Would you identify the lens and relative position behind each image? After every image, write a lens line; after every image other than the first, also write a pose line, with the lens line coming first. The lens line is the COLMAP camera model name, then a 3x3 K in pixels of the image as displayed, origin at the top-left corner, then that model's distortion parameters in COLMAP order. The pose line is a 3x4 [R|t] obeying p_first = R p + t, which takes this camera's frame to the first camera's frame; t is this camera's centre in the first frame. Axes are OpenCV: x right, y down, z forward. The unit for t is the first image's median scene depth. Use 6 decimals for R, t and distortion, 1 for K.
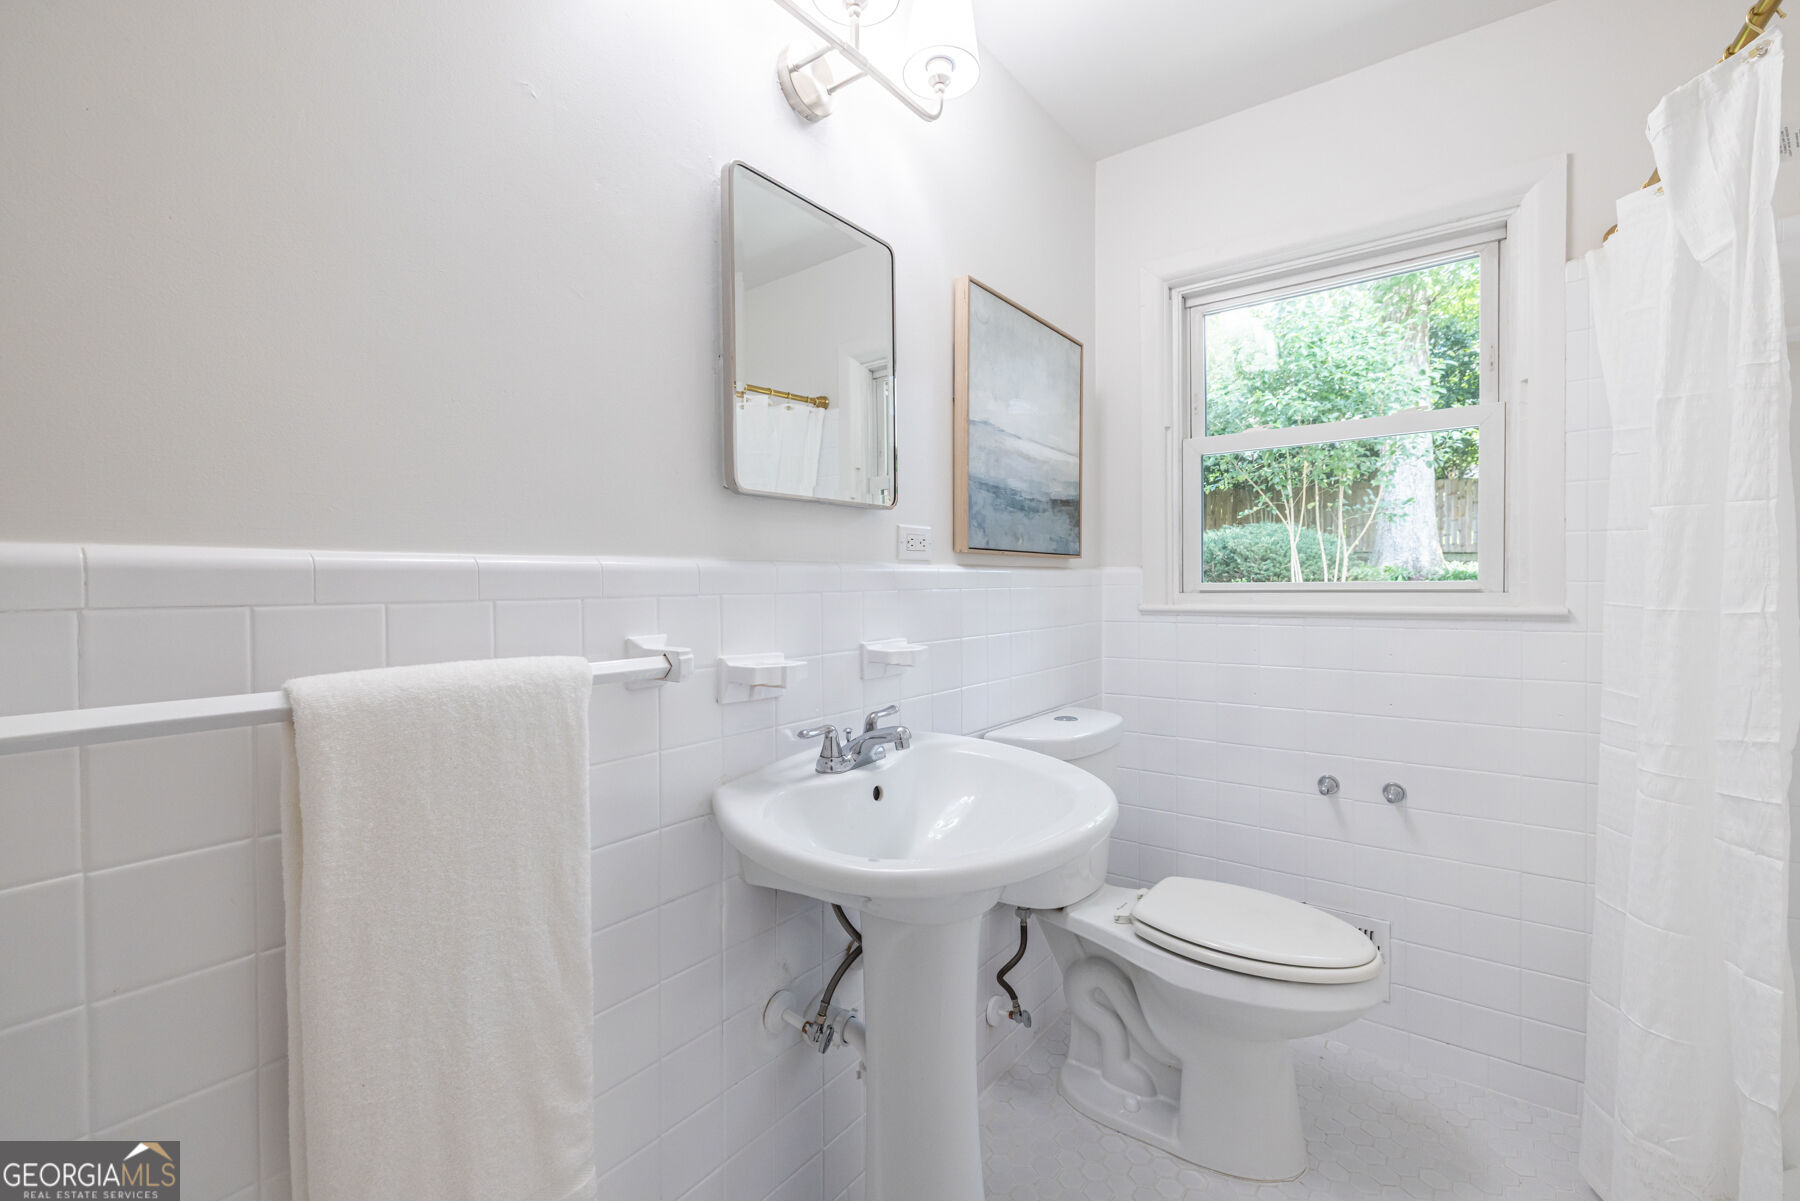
lens RADIAL K [[763.3, 0, 891.2], [0, 763.3, 592.2], [0, 0, 1]] dist [0.001739, -0.000066]
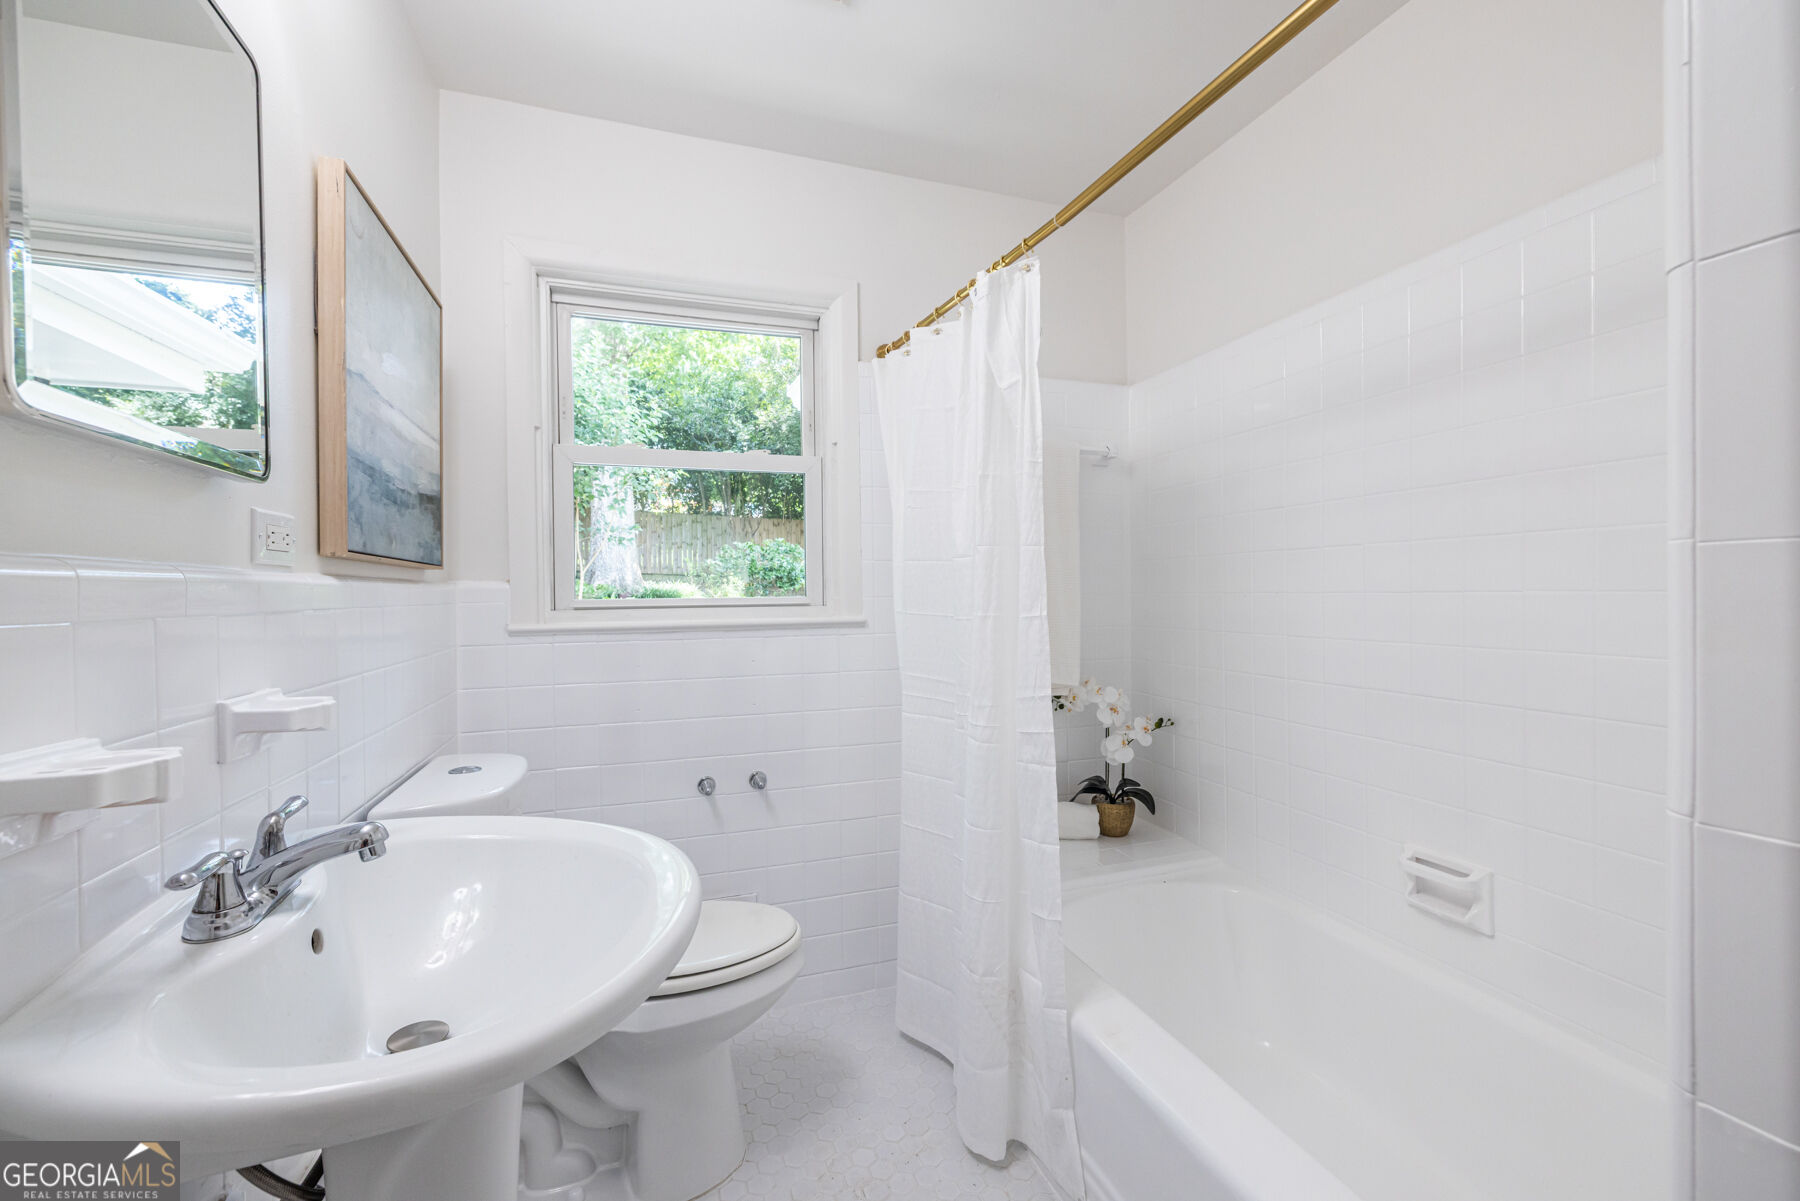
lens RADIAL K [[763.3, 0, 896.7], [0, 763.3, 600.6], [0, 0, 1]] dist [0.001739, -0.000066]
pose [[0.553334, -0.004980, 0.832945, -0.191702], [0.014578, 0.999887, -0.003706, -0.002170], [-0.832832, 0.014193, 0.553344, 0.185831]]
